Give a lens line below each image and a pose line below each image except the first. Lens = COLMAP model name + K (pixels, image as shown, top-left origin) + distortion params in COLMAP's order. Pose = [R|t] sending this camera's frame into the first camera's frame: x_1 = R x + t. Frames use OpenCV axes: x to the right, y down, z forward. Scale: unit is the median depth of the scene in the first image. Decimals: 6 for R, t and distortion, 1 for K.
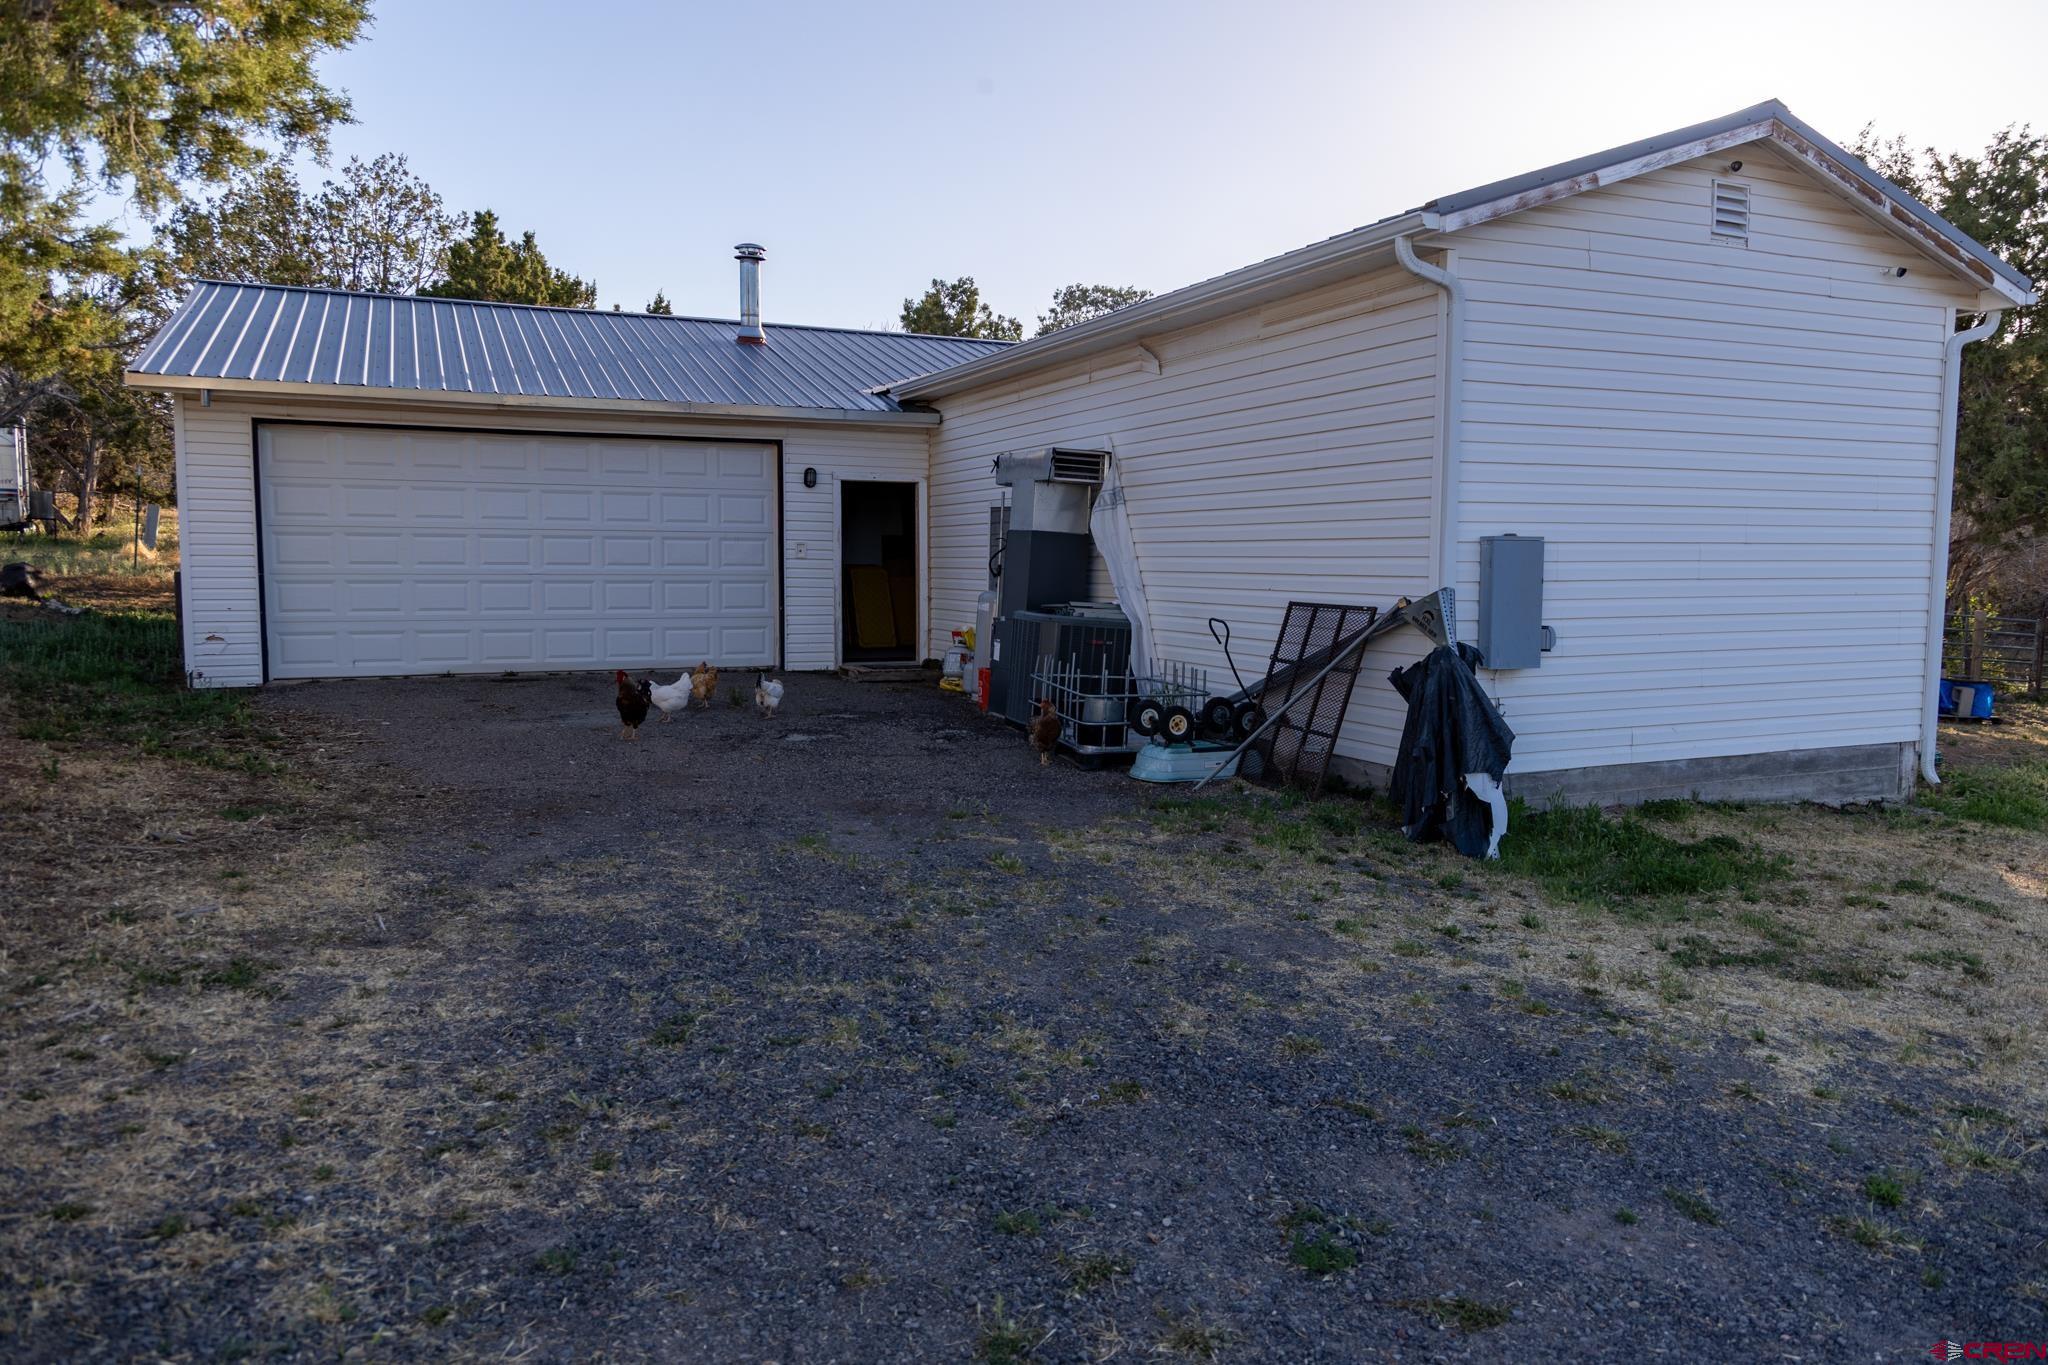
lens RADIAL K [[1366.6, 0, 1025.2], [0, 1366.6, 693.0], [0, 0, 1]] dist [0.011055, 0.001117]
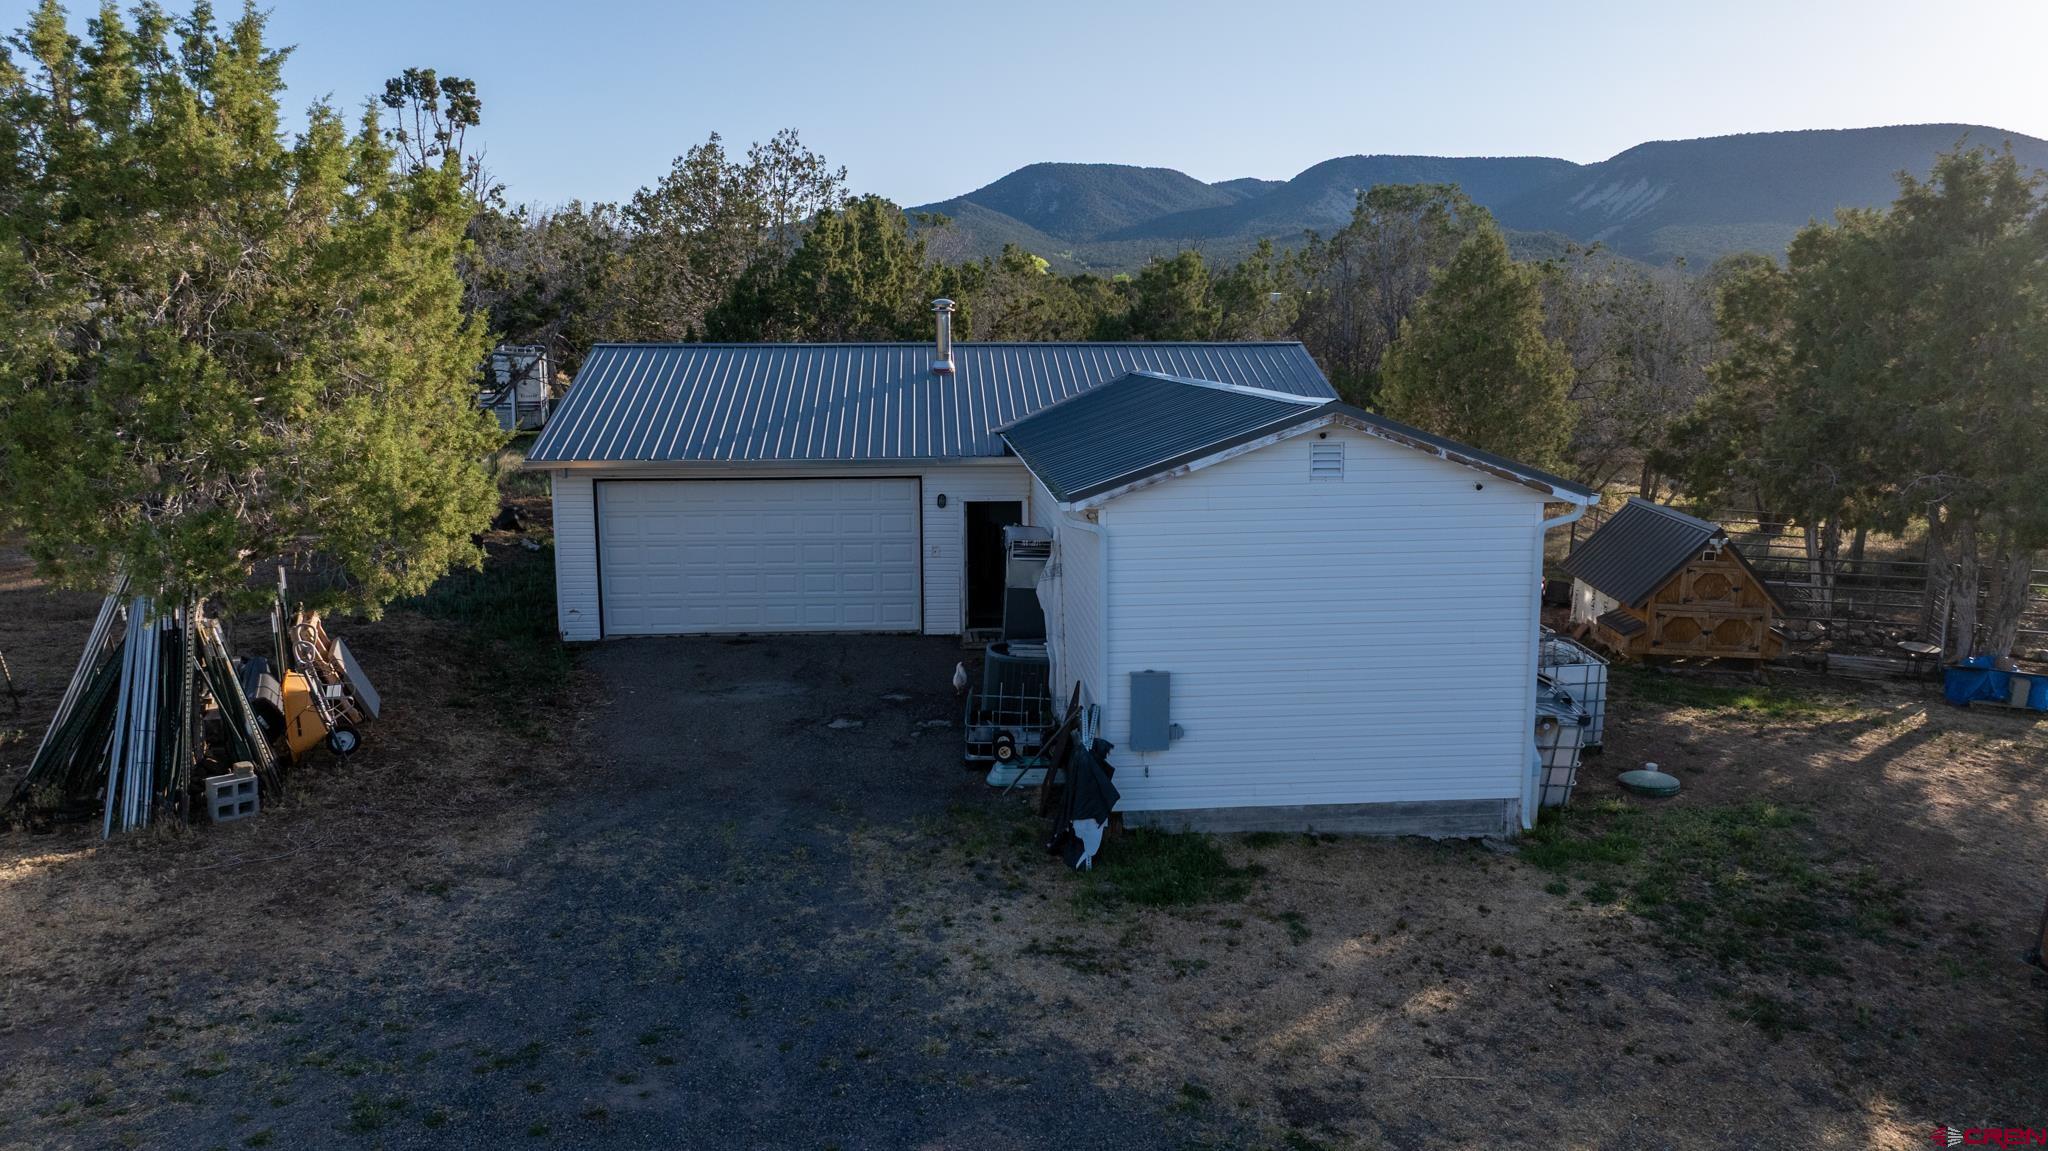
lens RADIAL K [[1435.8, 0, 1022.9], [0, 1435.8, 563.0], [0, 0, 1]] dist [-0.010917, 0.005582]
pose [[0.939405, 0.043036, -0.340098, 0.661172], [-0.021942, 0.997603, 0.065631, -0.296321], [0.342107, -0.054192, 0.938097, -0.566073]]
